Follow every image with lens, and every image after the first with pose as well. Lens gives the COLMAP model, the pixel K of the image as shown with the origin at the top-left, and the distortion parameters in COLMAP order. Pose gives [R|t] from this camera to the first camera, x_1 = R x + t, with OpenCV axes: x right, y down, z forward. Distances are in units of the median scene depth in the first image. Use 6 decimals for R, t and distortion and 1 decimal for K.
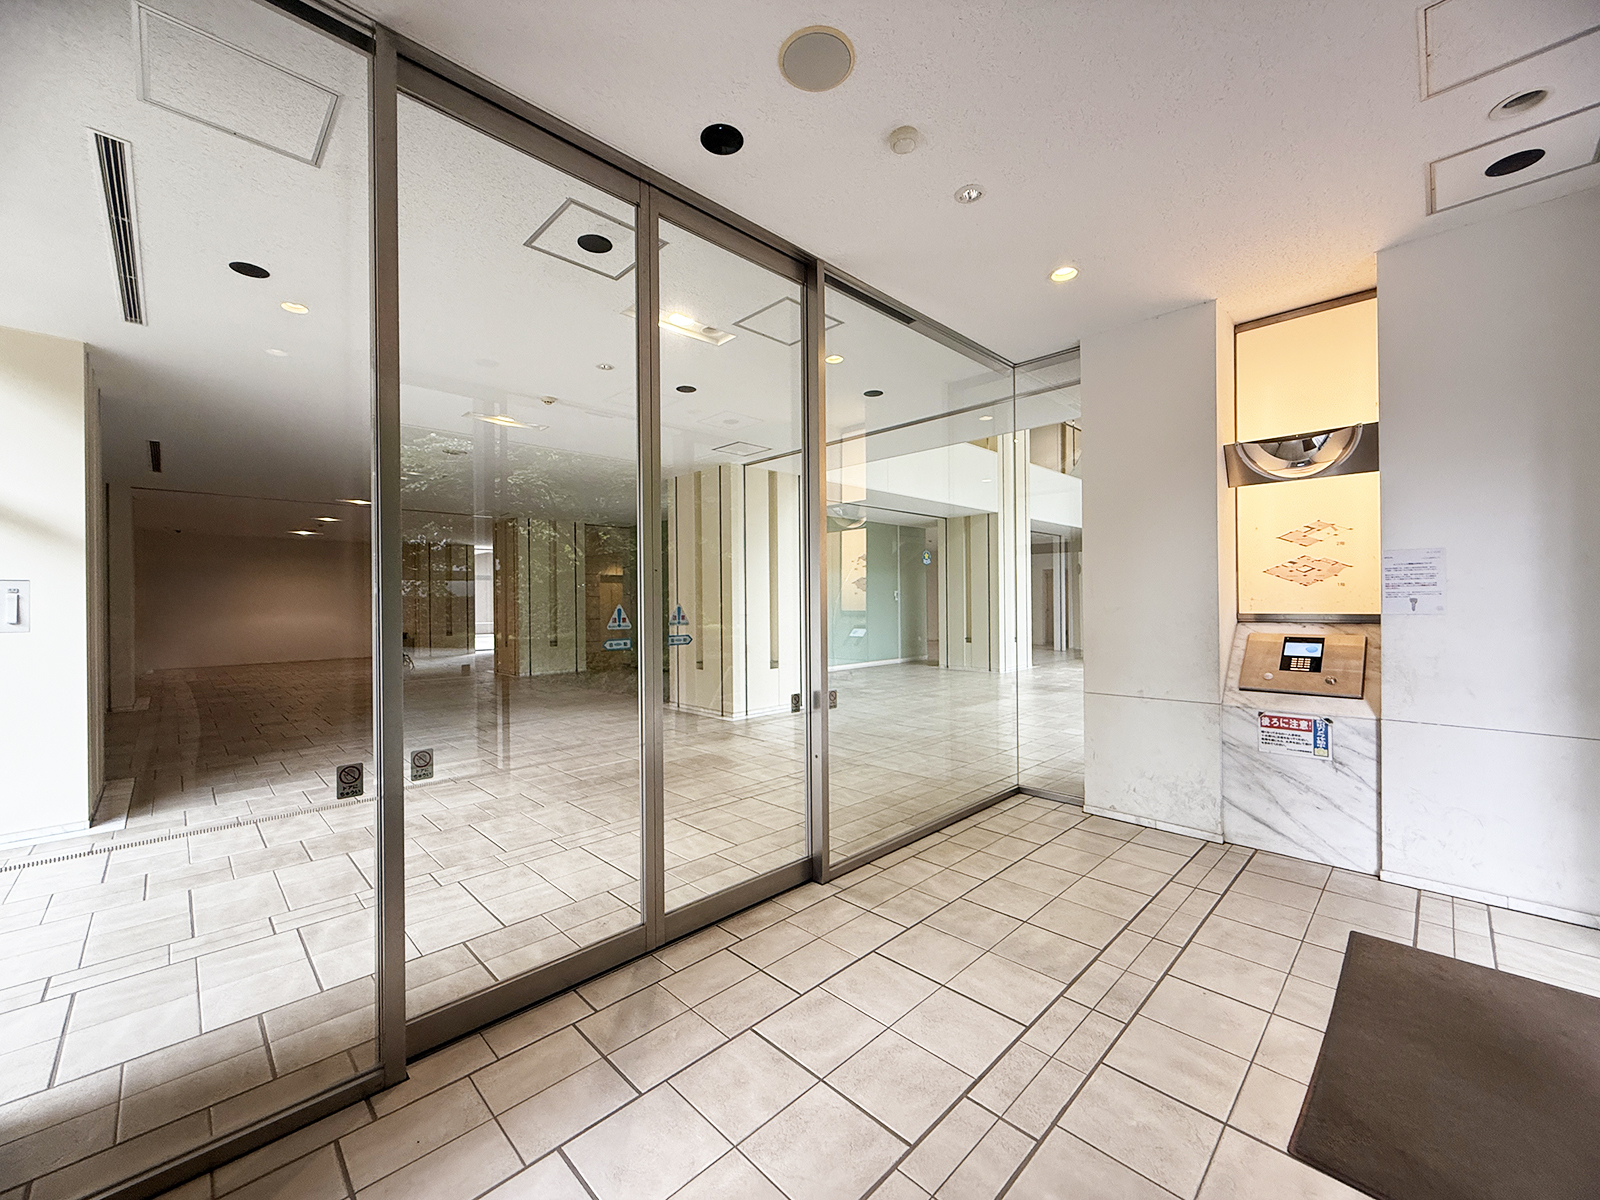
lens RADIAL K [[634.7, 0, 795.0], [0, 634.7, 602.3], [0, 0, 1]] dist [-0.002790, -0.000126]
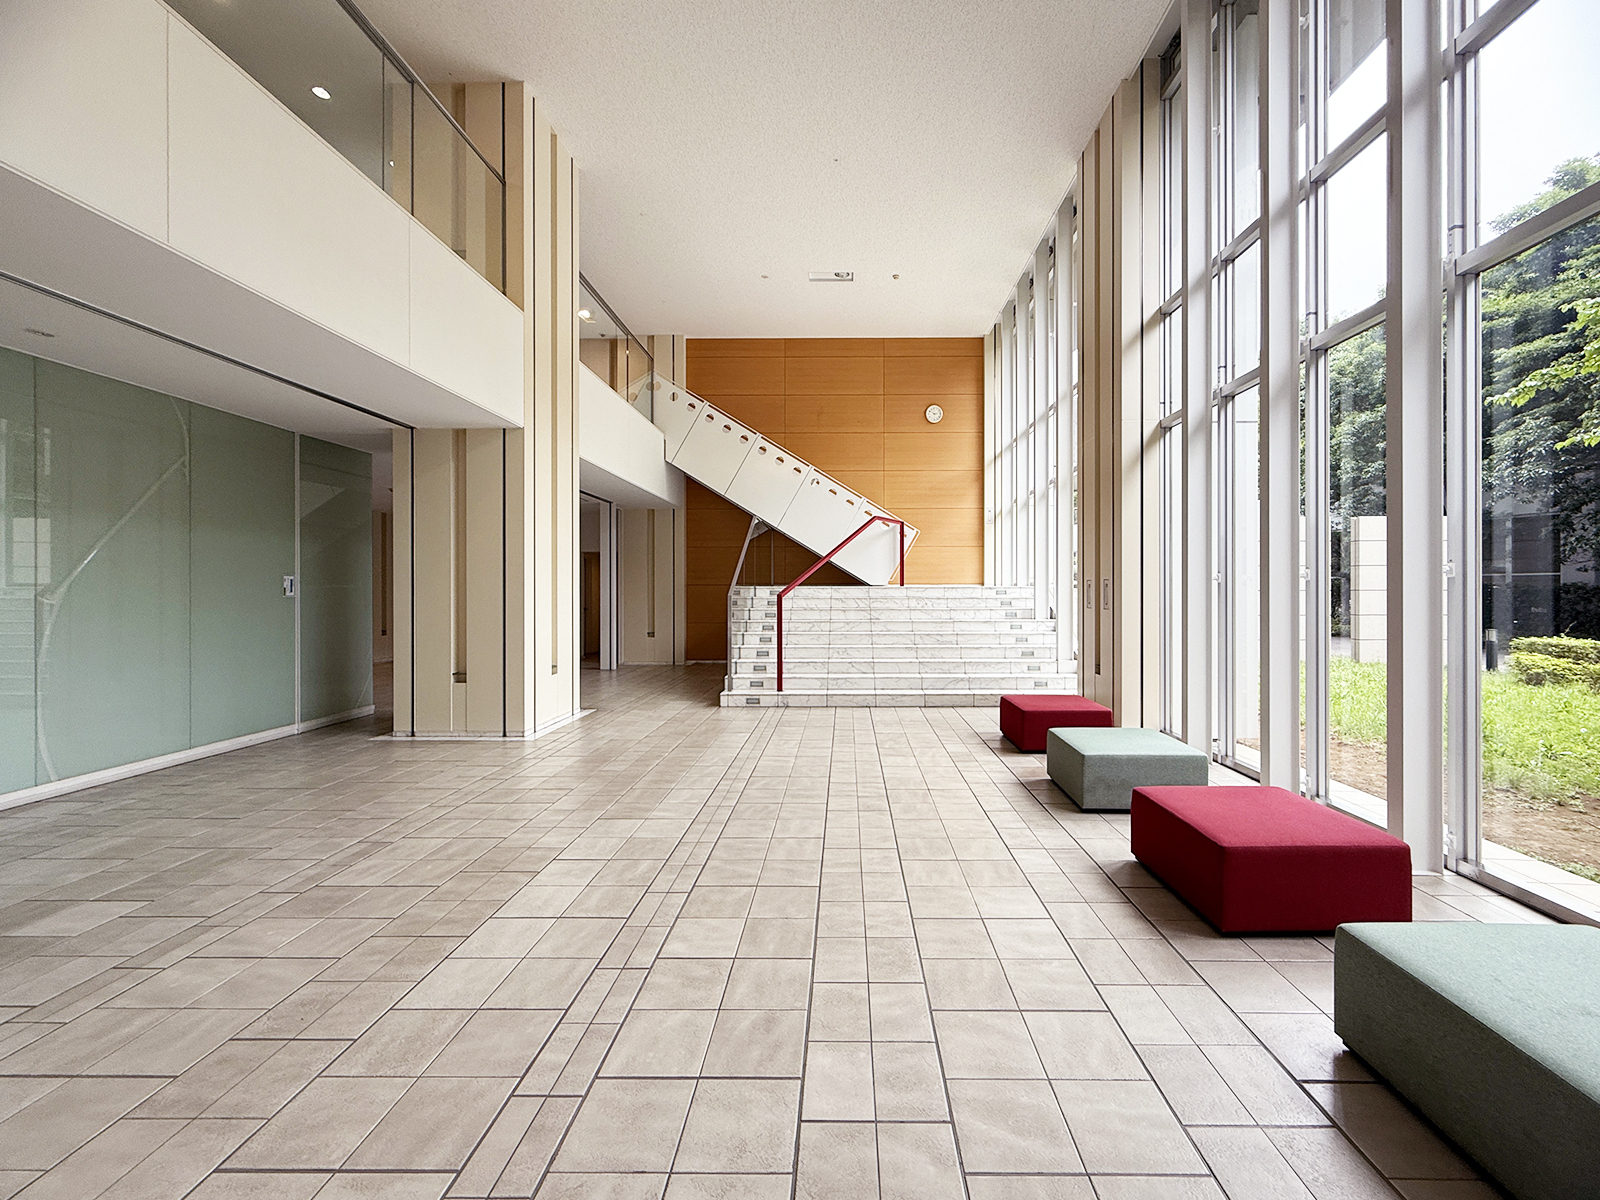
lens RADIAL K [[634.7, 0, 807.6], [0, 634.7, 590.0], [0, 0, 1]] dist [-0.002790, -0.000126]
pose [[0.722727, 0.007234, 0.691096, 0.120787], [-0.007060, 0.999970, -0.003084, -0.009695], [-0.691098, -0.002651, 0.722756, 0.433343]]
